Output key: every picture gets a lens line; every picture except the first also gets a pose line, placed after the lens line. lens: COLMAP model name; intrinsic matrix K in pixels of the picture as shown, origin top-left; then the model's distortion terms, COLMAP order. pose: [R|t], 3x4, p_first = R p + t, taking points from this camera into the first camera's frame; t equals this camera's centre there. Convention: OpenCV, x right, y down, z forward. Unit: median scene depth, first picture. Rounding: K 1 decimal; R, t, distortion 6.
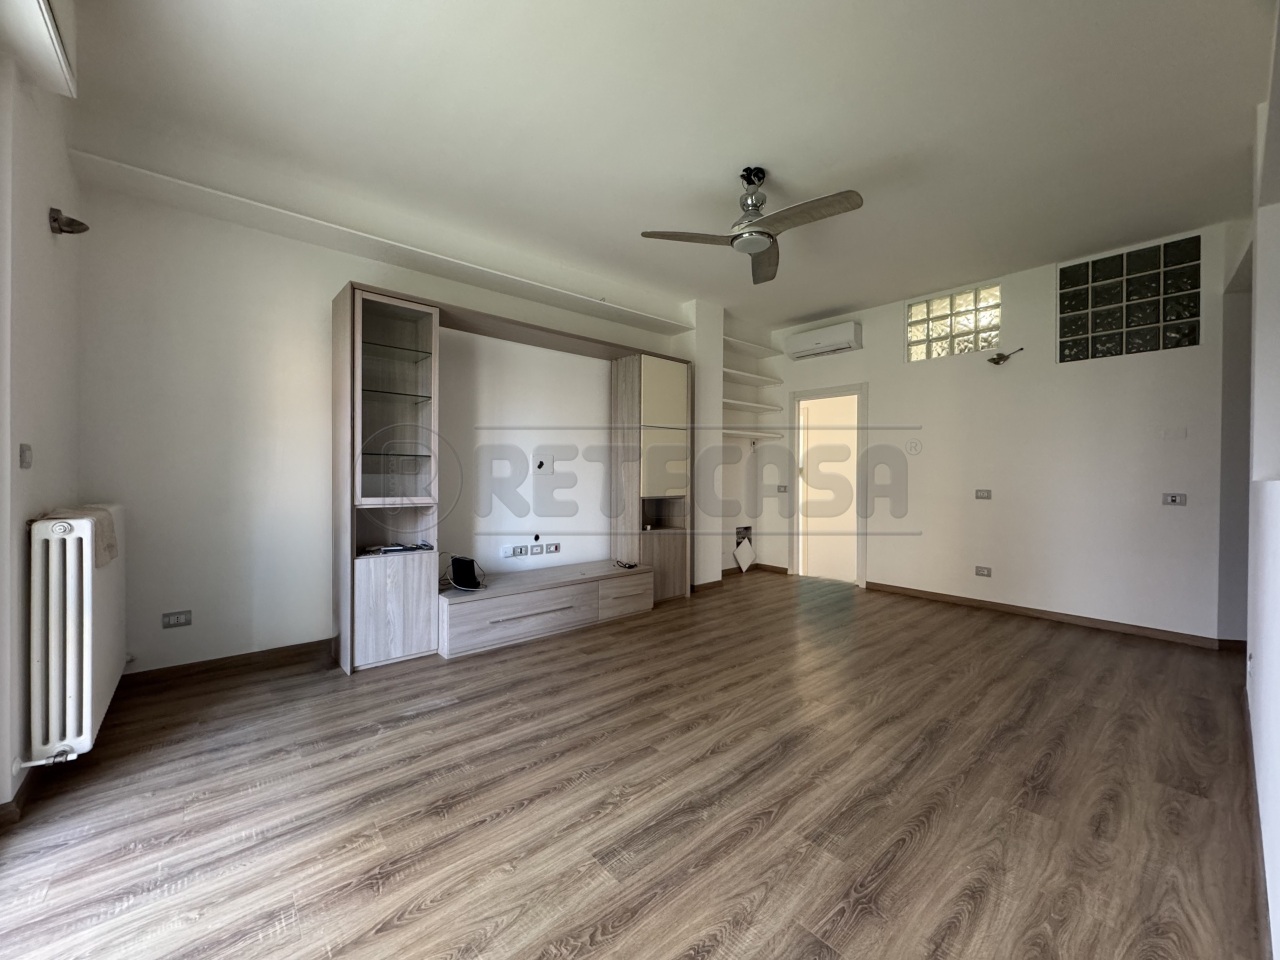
lens RADIAL K [[508.0, 0, 641.6], [0, 508.0, 475.7], [0, 0, 1]] dist [-0.001506, 0.000760]
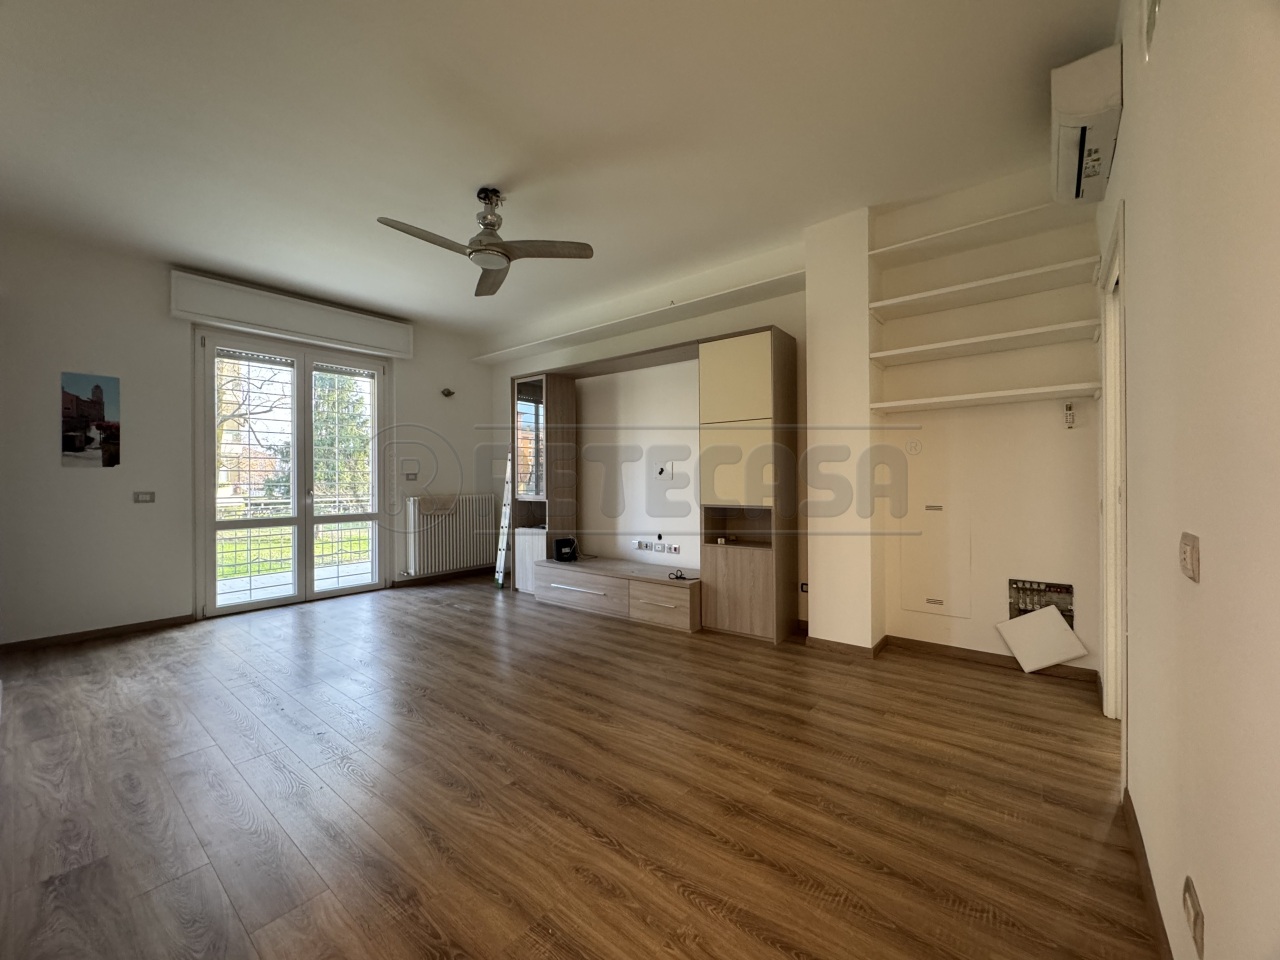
lens RADIAL K [[508.0, 0, 640.0], [0, 508.0, 480.8], [0, 0, 1]] dist [-0.001506, 0.000760]
pose [[0.169629, -0.005379, -0.985493, 1.178907], [0.007540, 0.999963, -0.004160, 0.004098], [0.985479, -0.006725, 0.169664, 1.022789]]
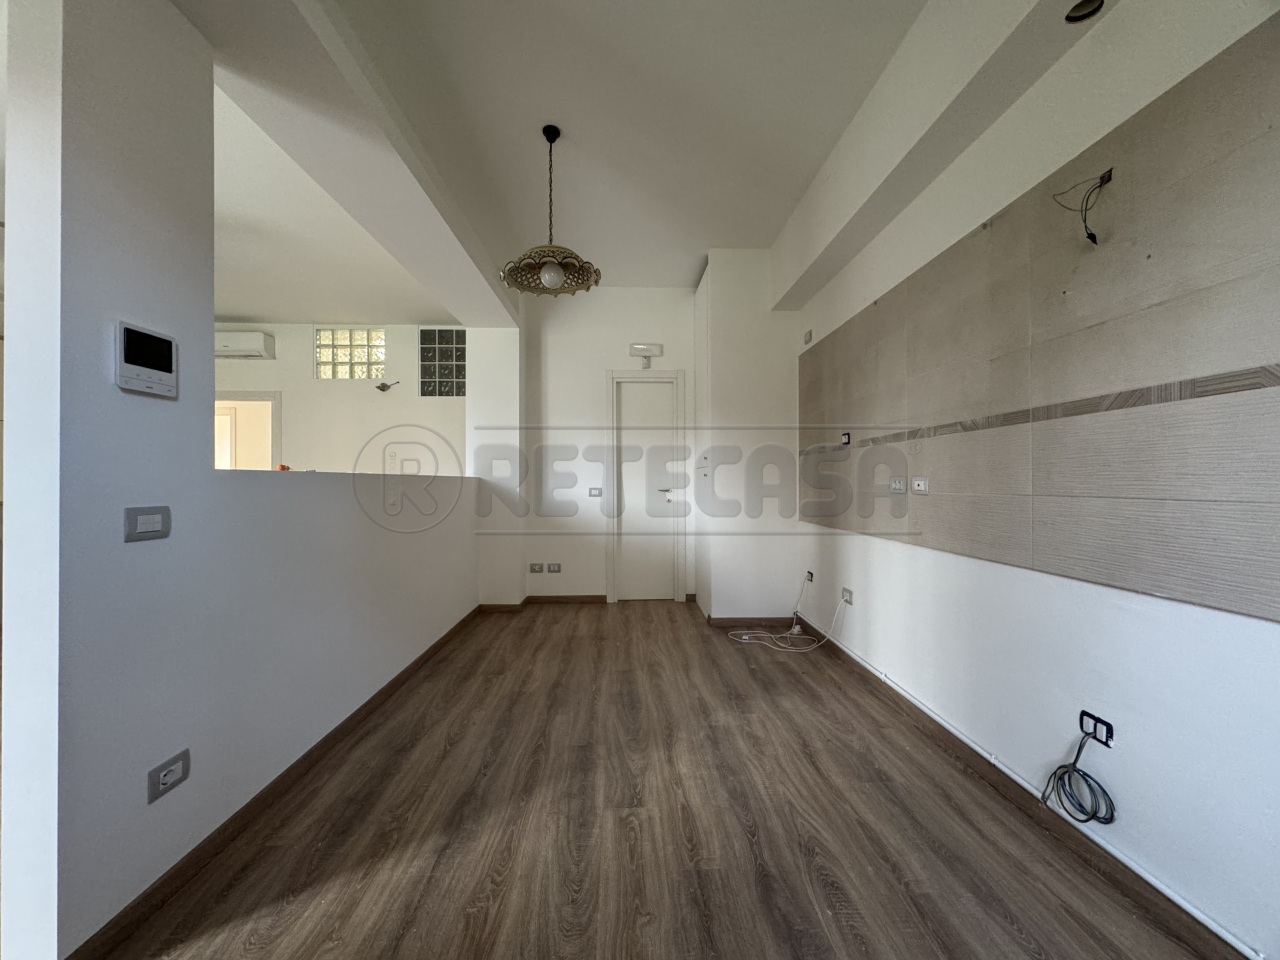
lens RADIAL K [[508.0, 0, 640.3], [0, 508.0, 476.2], [0, 0, 1]] dist [-0.001506, 0.000760]
pose [[0.626692, -0.002216, 0.779264, 0.130811], [0.006644, 0.999975, -0.002500, 0.009914], [-0.779238, 0.006745, 0.626691, -0.458346]]
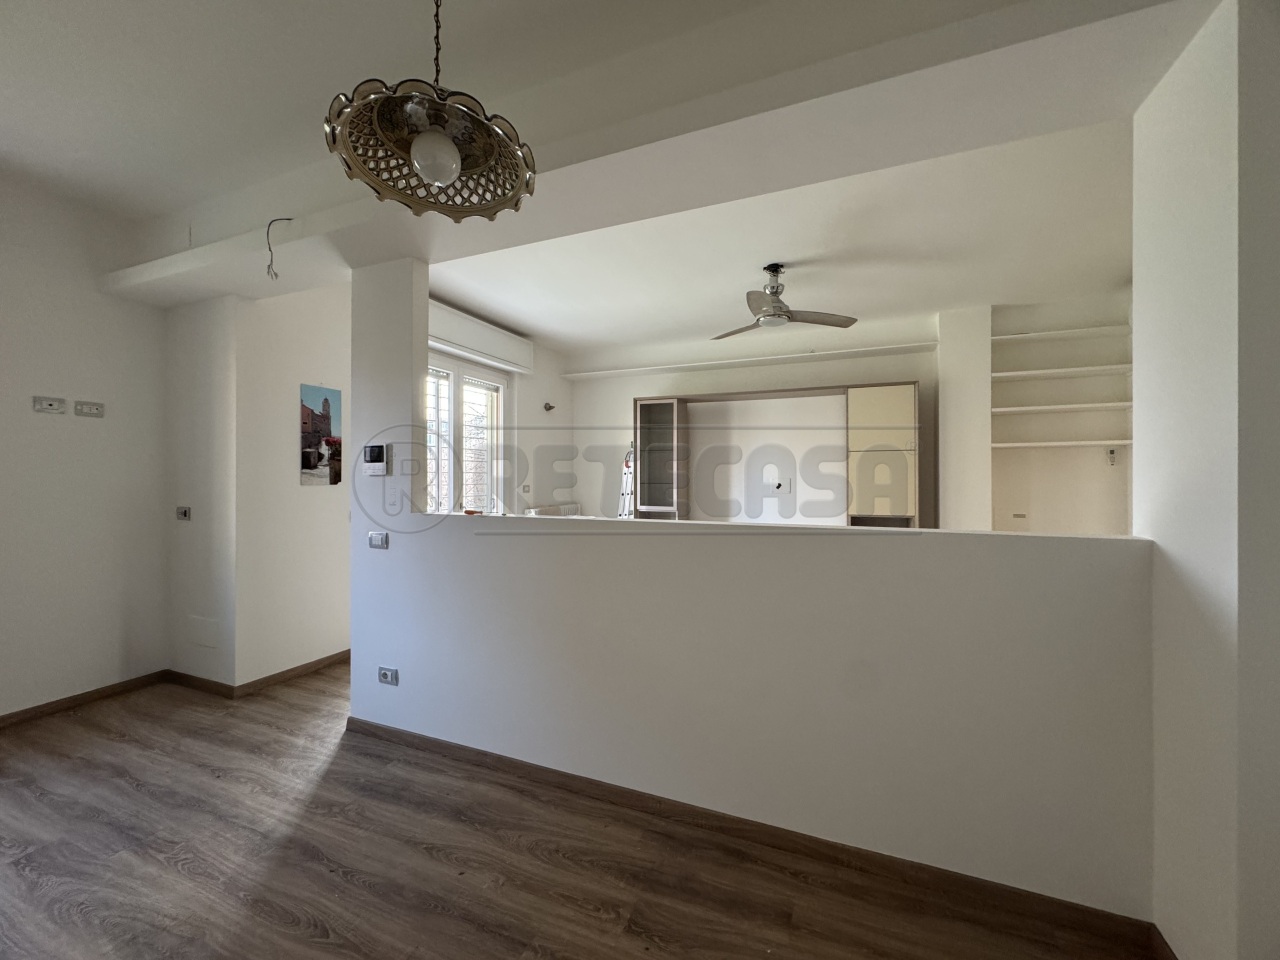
lens RADIAL K [[508.0, 0, 640.6], [0, 508.0, 477.1], [0, 0, 1]] dist [-0.001506, 0.000760]
pose [[0.449047, -0.008926, -0.893464, 1.100420], [0.004060, 0.999960, -0.007950, -0.047780], [0.893499, -0.000058, 0.449065, 0.108144]]
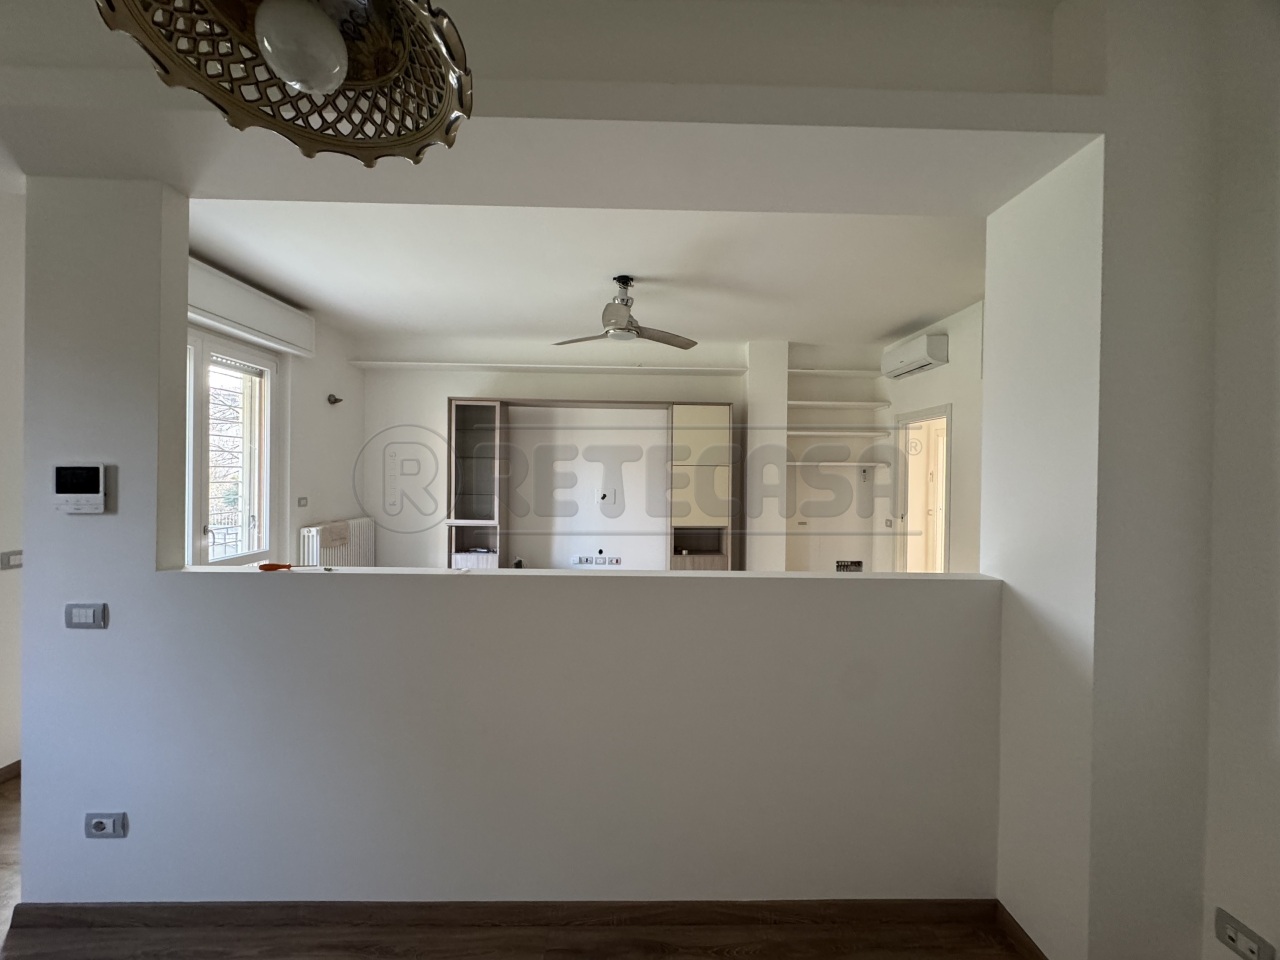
lens RADIAL K [[508.0, 0, 639.7], [0, 508.0, 477.5], [0, 0, 1]] dist [-0.001506, 0.000760]
pose [[0.770728, 0.006257, -0.637134, 0.949360], [-0.006551, 0.999977, 0.001895, -0.099195], [0.637131, 0.002713, 0.770751, 0.059249]]
